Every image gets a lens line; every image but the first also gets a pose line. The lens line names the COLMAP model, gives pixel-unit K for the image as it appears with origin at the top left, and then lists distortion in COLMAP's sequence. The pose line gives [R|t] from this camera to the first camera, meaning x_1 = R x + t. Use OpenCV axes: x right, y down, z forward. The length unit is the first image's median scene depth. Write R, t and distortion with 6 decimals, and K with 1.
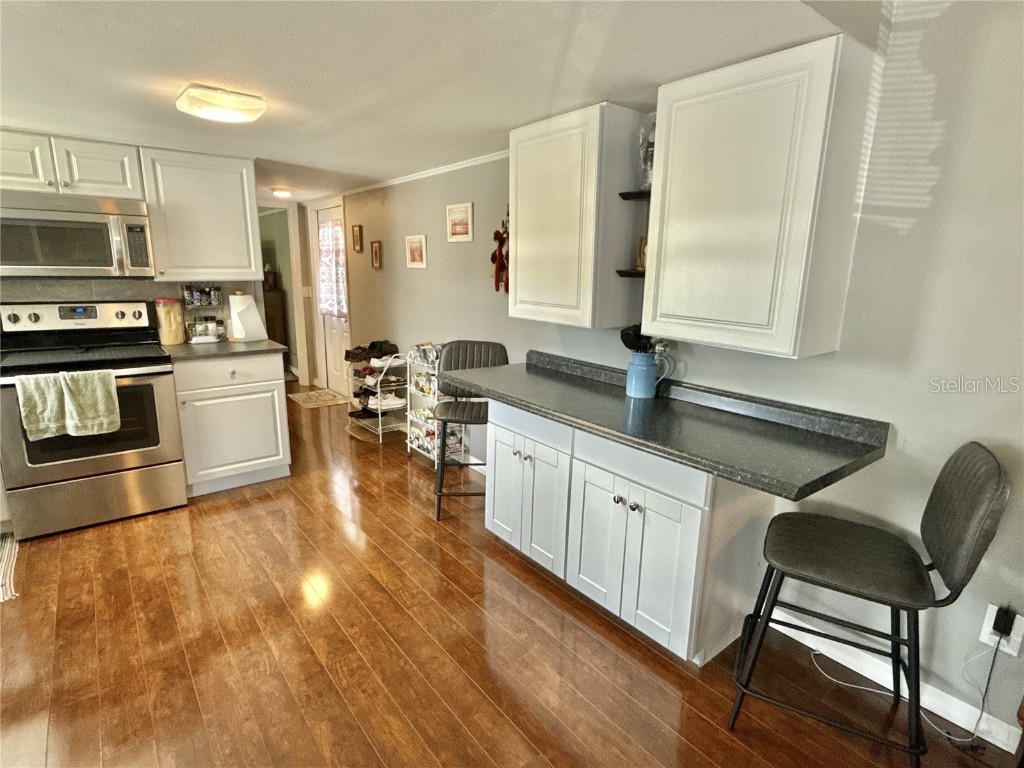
lens RADIAL K [[526.9, 0, 511.0], [0, 526.9, 385.1], [0, 0, 1]] dist [0.006616, 0.002636]
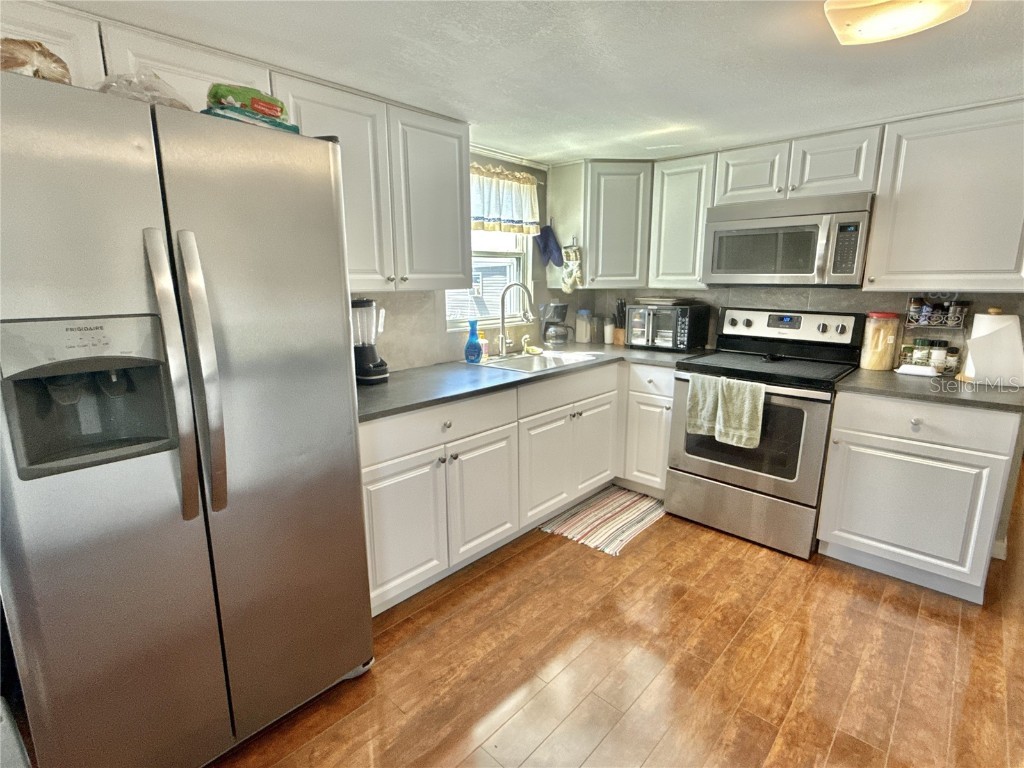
lens RADIAL K [[504.1, 0, 512.0], [0, 504.1, 382.4], [0, 0, 1]] dist [-0.000868, 0.000669]
pose [[0.149004, 0.192790, -0.969861, 0.028221], [-0.212312, 0.964173, 0.159041, -0.069994], [0.965775, 0.182215, 0.184598, 0.365464]]
